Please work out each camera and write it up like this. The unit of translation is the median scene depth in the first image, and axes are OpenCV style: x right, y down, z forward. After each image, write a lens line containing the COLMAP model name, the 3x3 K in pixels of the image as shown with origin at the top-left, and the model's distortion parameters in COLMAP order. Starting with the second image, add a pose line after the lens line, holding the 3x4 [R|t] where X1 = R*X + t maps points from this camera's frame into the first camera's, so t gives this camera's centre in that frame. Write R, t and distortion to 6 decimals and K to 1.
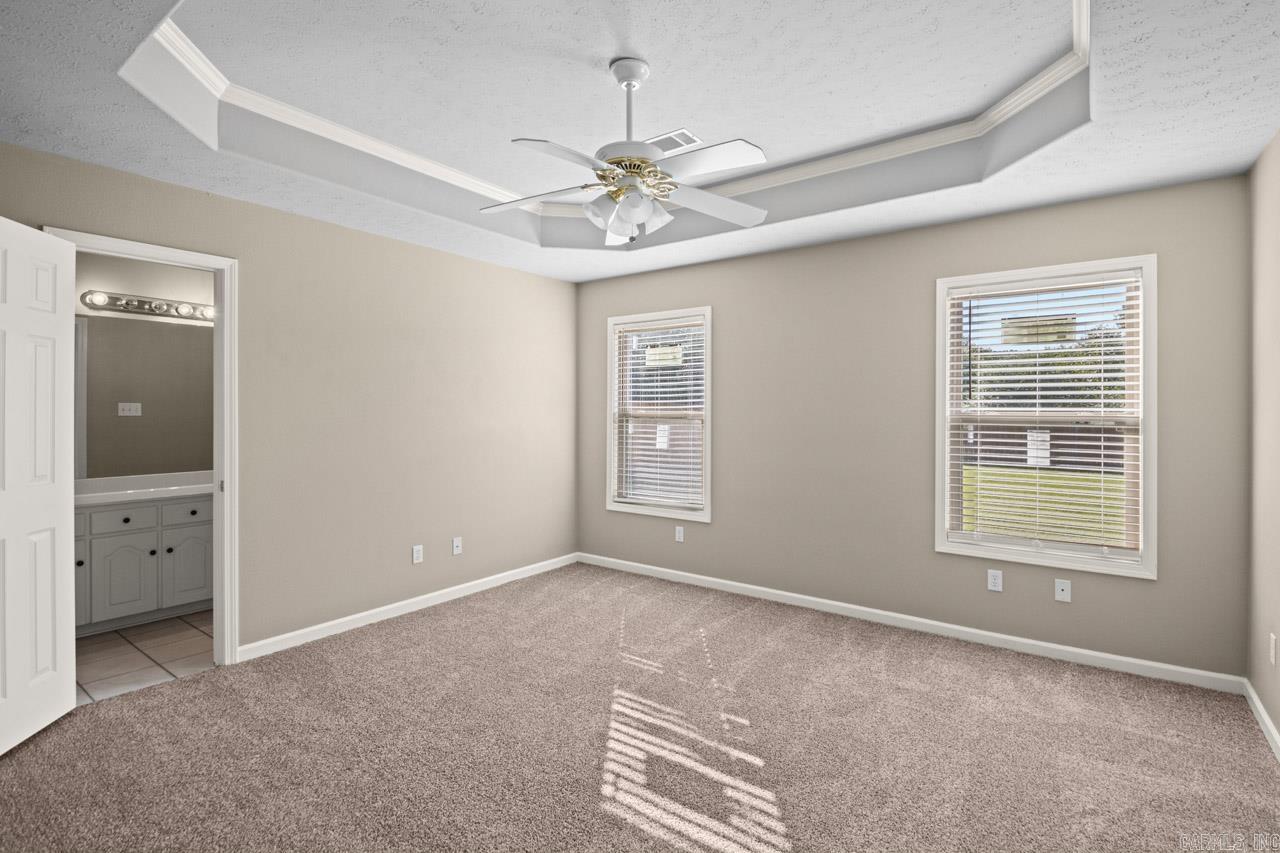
lens RADIAL K [[598.6, 0, 641.0], [0, 598.6, 415.2], [0, 0, 1]] dist [0.007851, -0.011770]
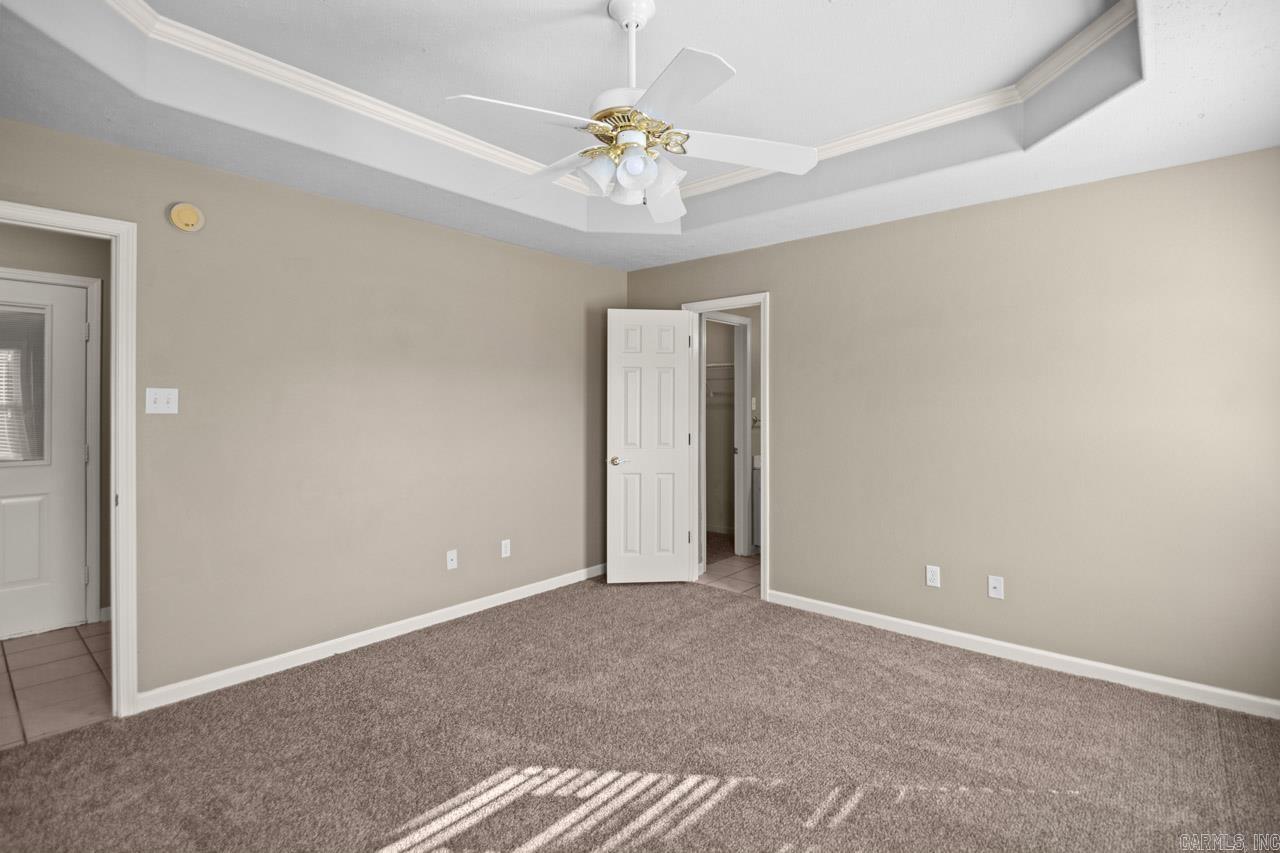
lens RADIAL K [[598.6, 0, 661.8], [0, 598.6, 412.0], [0, 0, 1]] dist [0.007851, -0.011770]
pose [[-0.067964, 0.007183, -0.997662, 0.742693], [-0.004950, 0.999959, 0.007537, -0.009512], [0.997675, 0.005451, -0.067926, 0.987918]]
